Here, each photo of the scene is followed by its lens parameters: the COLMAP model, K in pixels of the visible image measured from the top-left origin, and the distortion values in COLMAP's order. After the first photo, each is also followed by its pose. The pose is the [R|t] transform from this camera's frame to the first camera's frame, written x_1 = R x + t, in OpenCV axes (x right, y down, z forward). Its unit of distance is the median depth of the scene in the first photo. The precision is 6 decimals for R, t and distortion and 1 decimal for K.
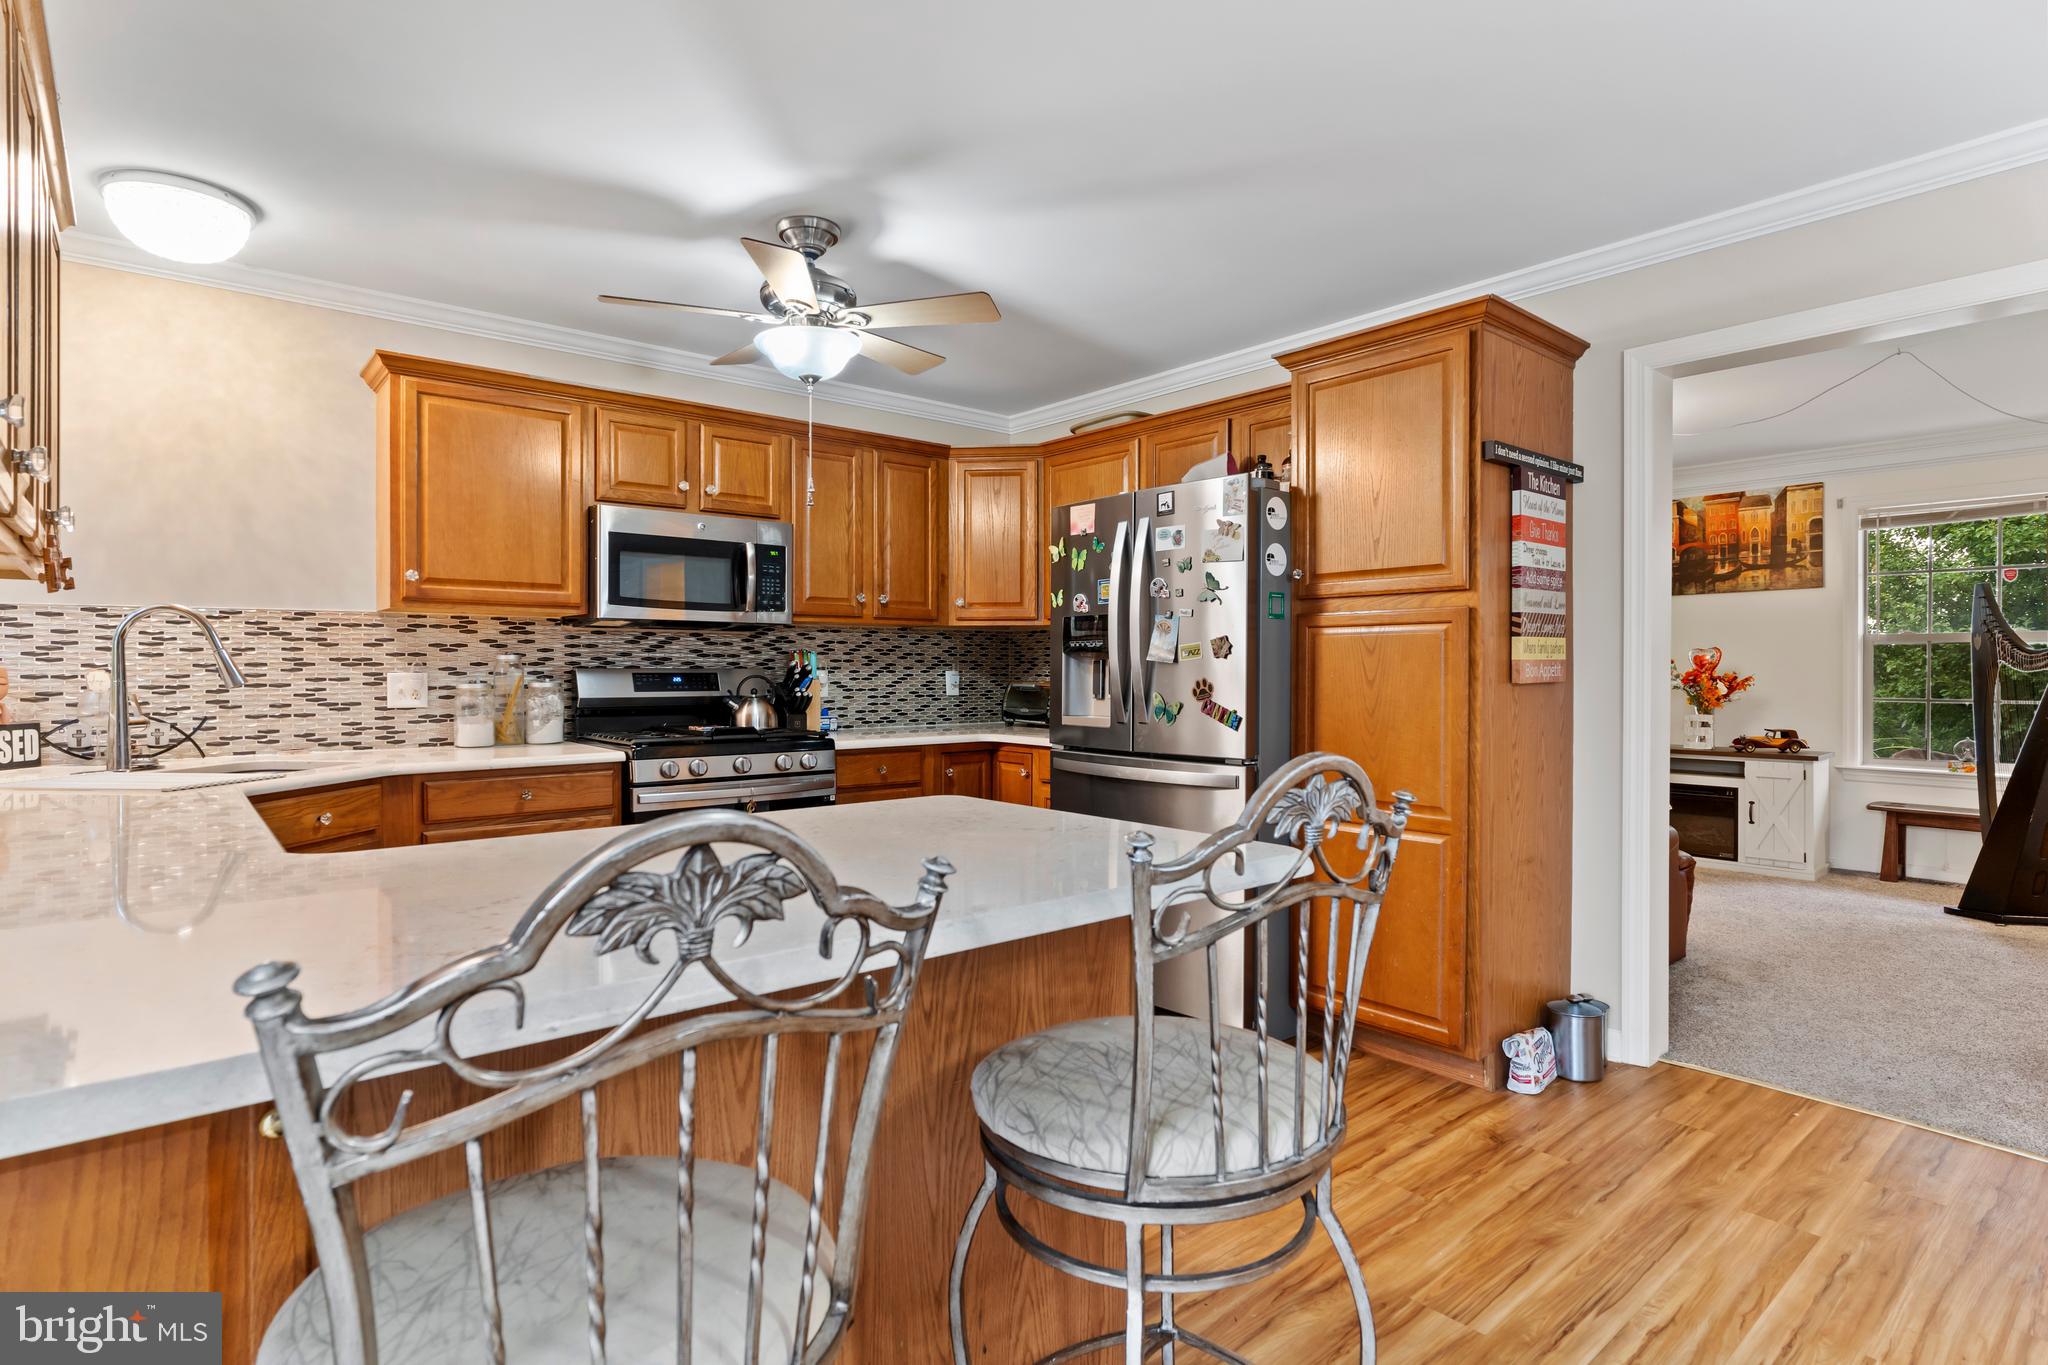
lens RADIAL K [[1053.4, 0, 1016.5], [0, 1053.4, 677.1], [0, 0, 1]] dist [-0.009922, 0.005797]
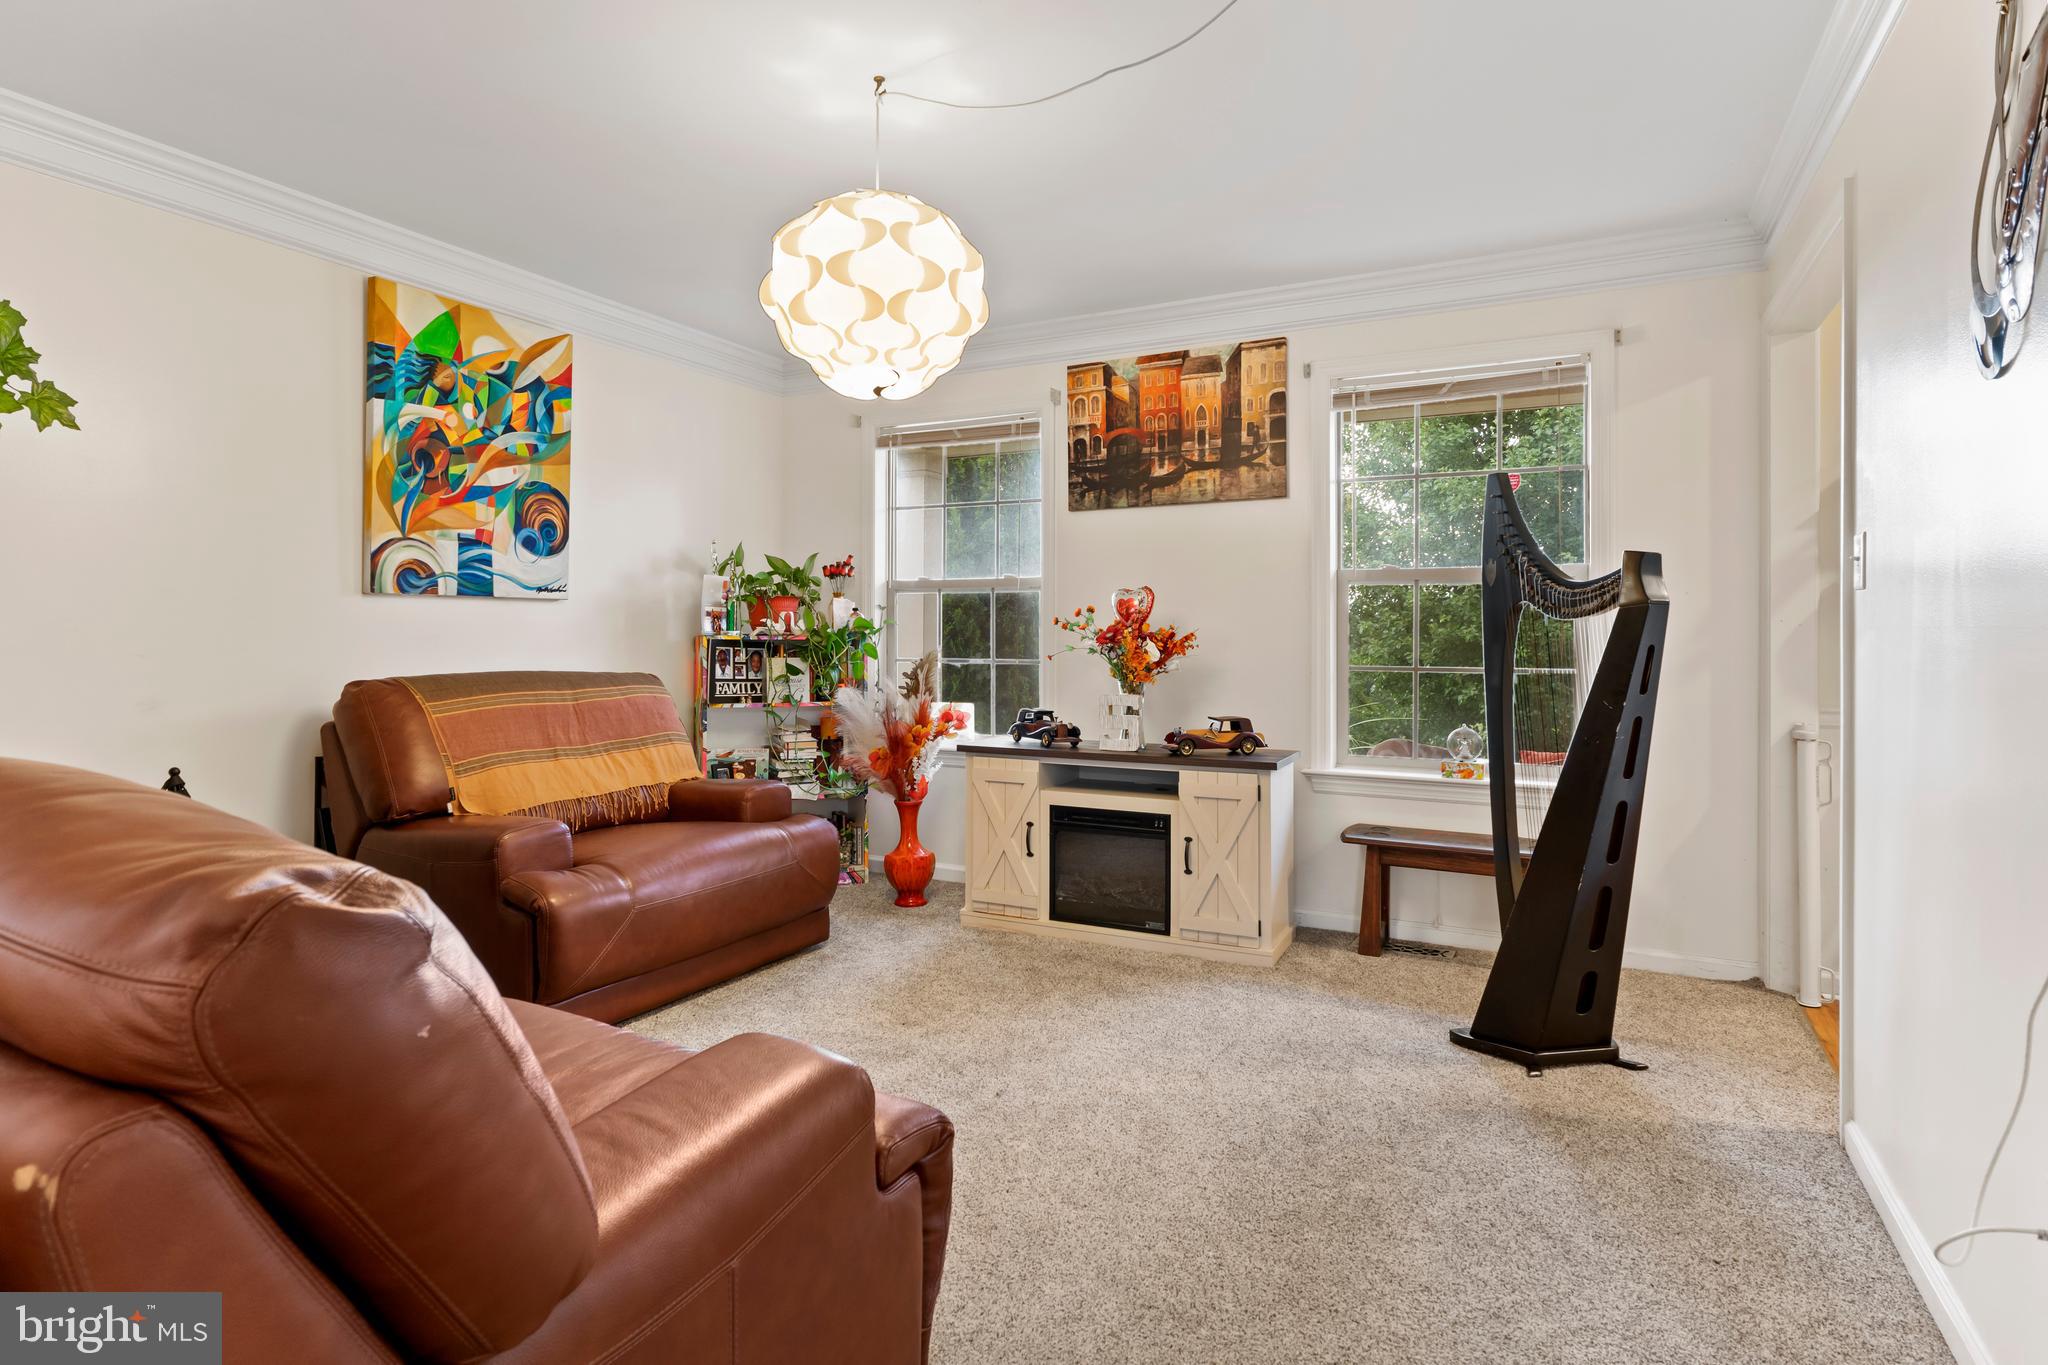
lens RADIAL K [[1053.4, 0, 1039.6], [0, 1053.4, 633.5], [0, 0, 1]] dist [-0.009922, 0.005797]
pose [[0.920518, 0.003586, 0.390685, 0.564120], [-0.000055, 0.999959, -0.009050, 0.008243], [-0.390701, 0.008309, 0.920480, 0.694915]]
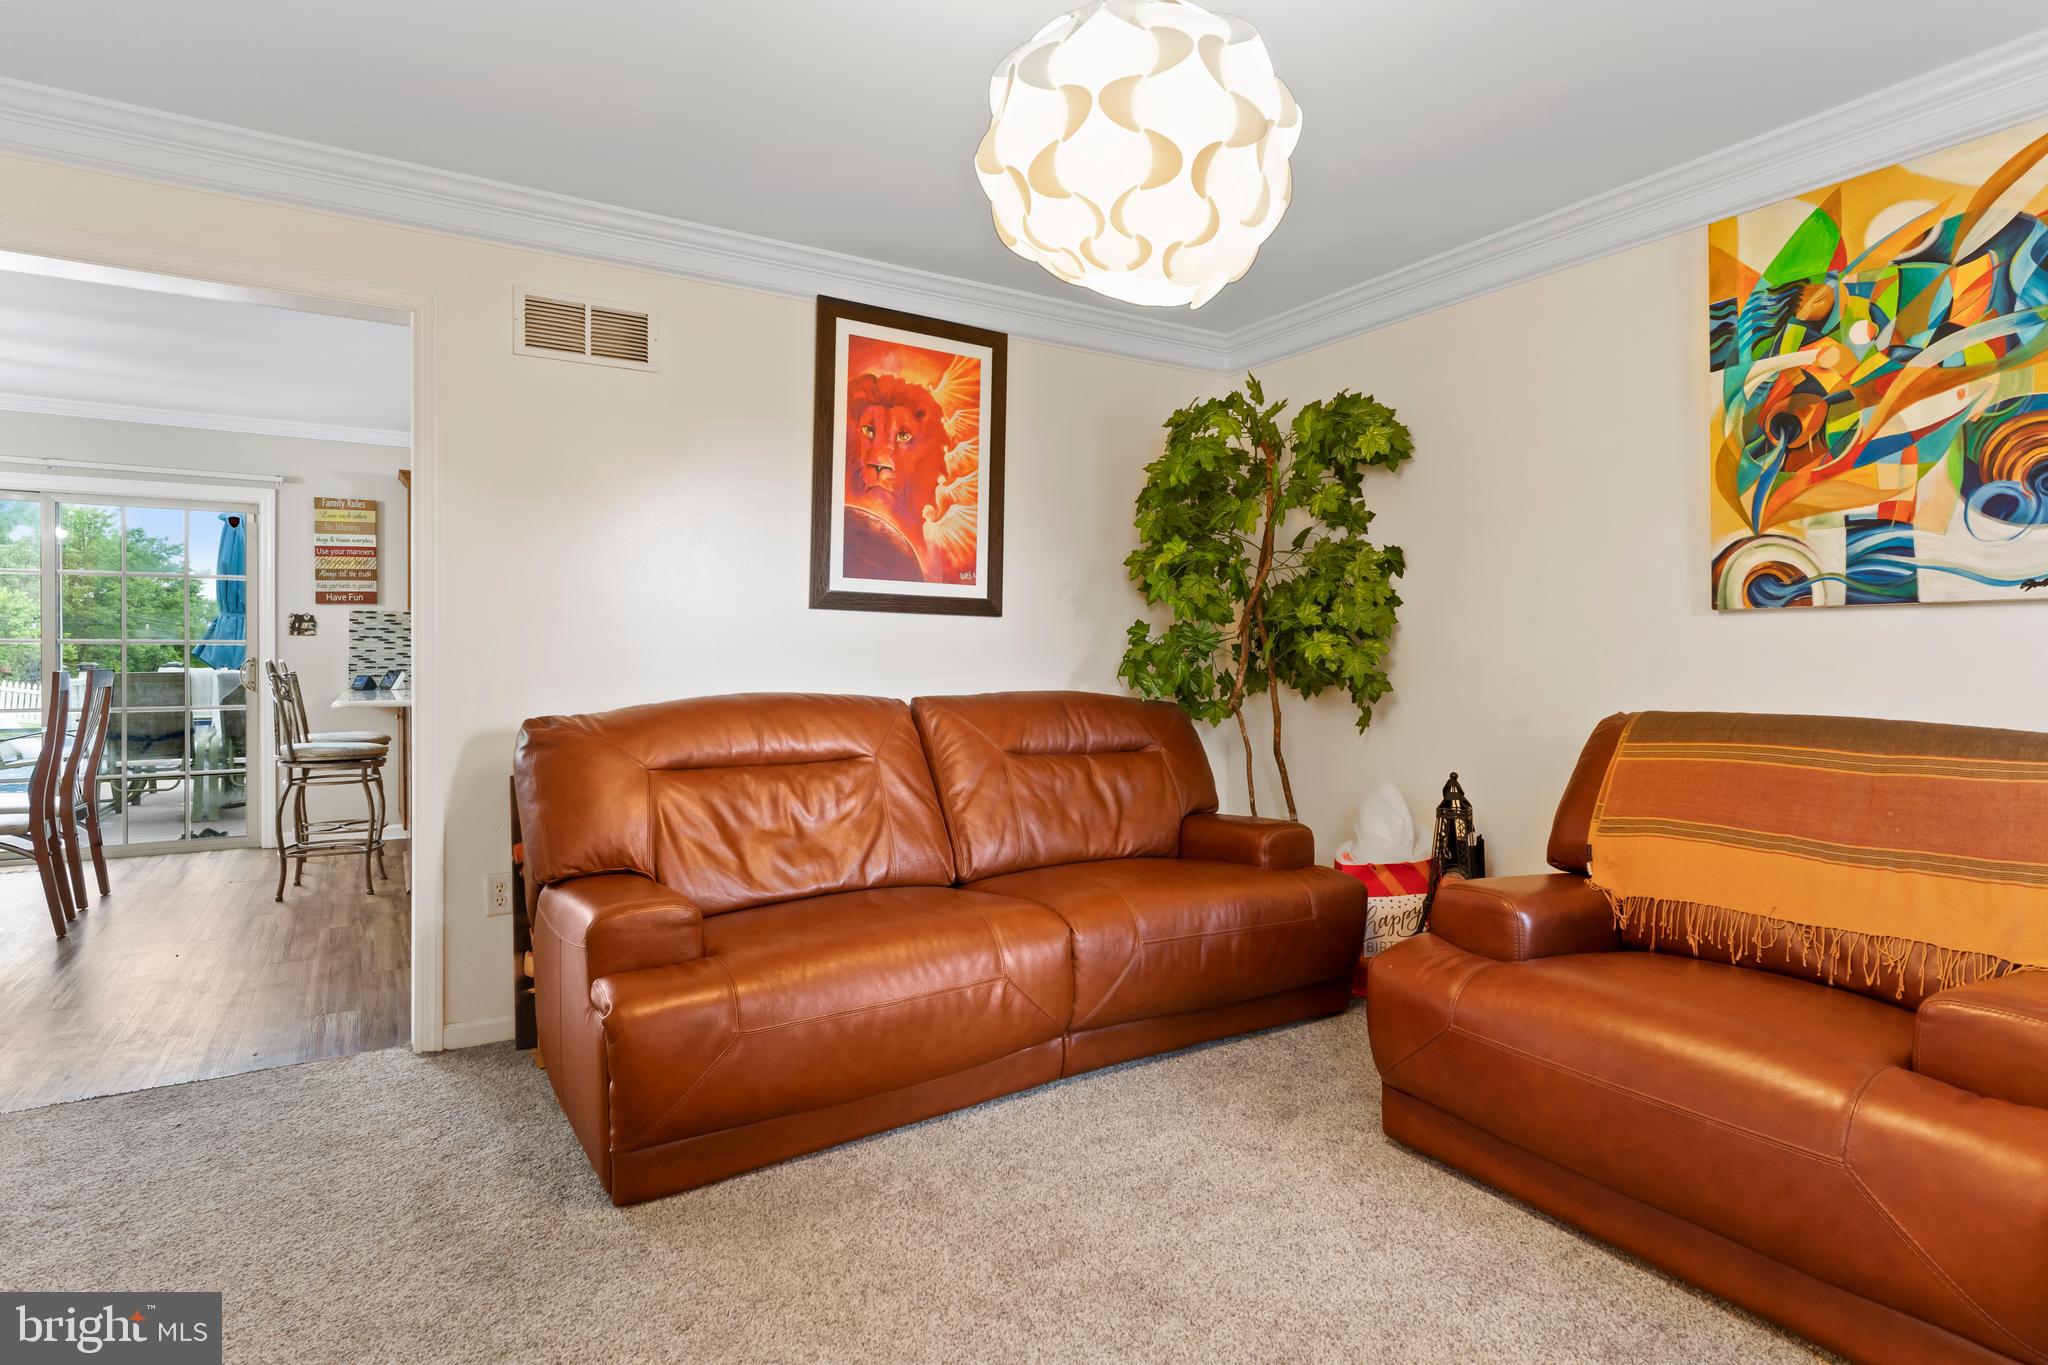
lens RADIAL K [[1053.4, 0, 1013.4], [0, 1053.4, 668.5], [0, 0, 1]] dist [-0.009922, 0.005797]
pose [[-0.154904, 0.012692, -0.987848, 1.138900], [-0.012441, 0.999813, 0.014797, 0.002445], [0.987851, 0.014582, -0.154718, 1.312082]]
